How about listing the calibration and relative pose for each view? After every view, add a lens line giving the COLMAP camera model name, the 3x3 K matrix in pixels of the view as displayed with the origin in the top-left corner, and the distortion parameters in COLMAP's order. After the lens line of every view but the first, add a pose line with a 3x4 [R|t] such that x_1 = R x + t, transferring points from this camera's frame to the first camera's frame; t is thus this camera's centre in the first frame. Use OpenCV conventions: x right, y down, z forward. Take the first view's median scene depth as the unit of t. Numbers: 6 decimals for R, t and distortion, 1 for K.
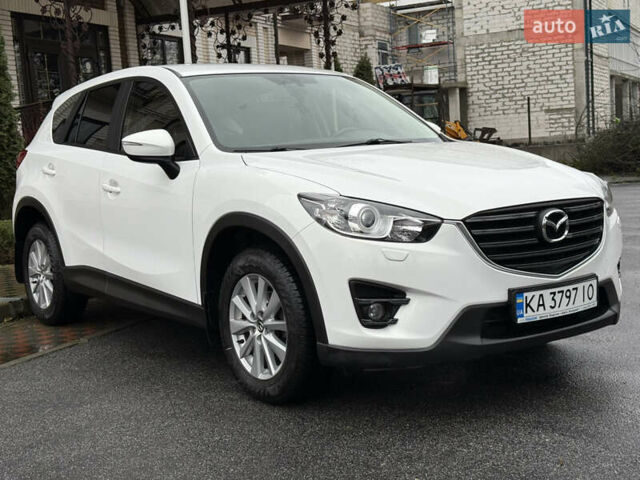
lens RADIAL K [[921.4, 0, 320.0], [0, 921.4, 240.0], [0, 0, 1]] dist [0.086314, -0.030587]
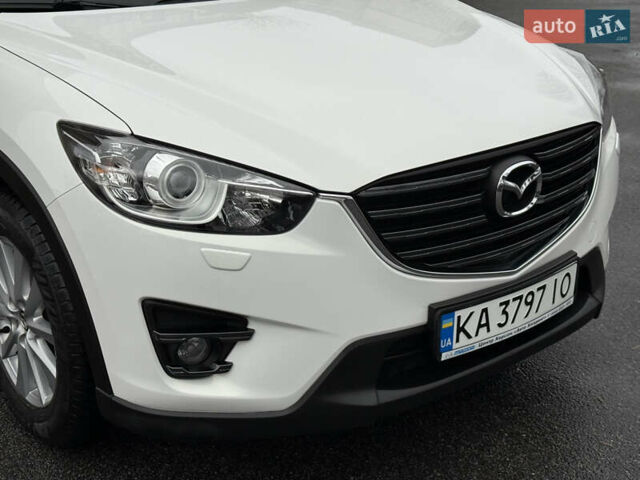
lens RADIAL K [[921.4, 0, 320.0], [0, 921.4, 240.0], [0, 0, 1]] dist [0.086314, -0.030587]
pose [[0.998251, 0.017606, 0.056437, 0.101322], [-0.031243, 0.967541, 0.250777, -0.127007], [-0.050190, -0.252102, 0.966398, 0.452379]]
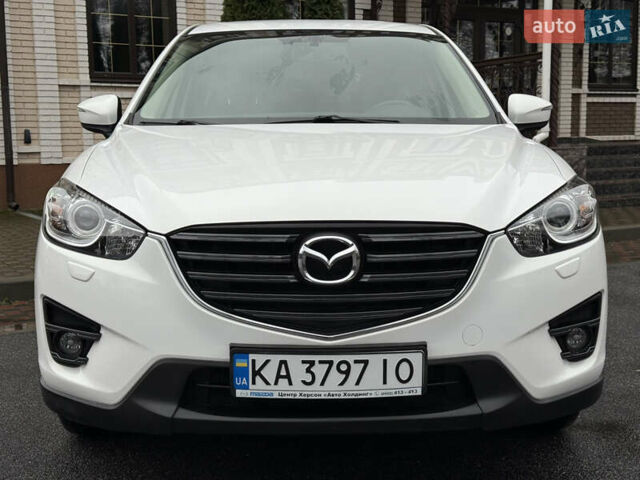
lens RADIAL K [[921.4, 0, 320.0], [0, 921.4, 240.0], [0, 0, 1]] dist [0.086314, -0.030587]
pose [[0.826926, 0.115598, -0.550301, 0.613221], [-0.097302, 0.993294, 0.062441, -0.070220], [0.553829, 0.001911, 0.832629, 0.468957]]
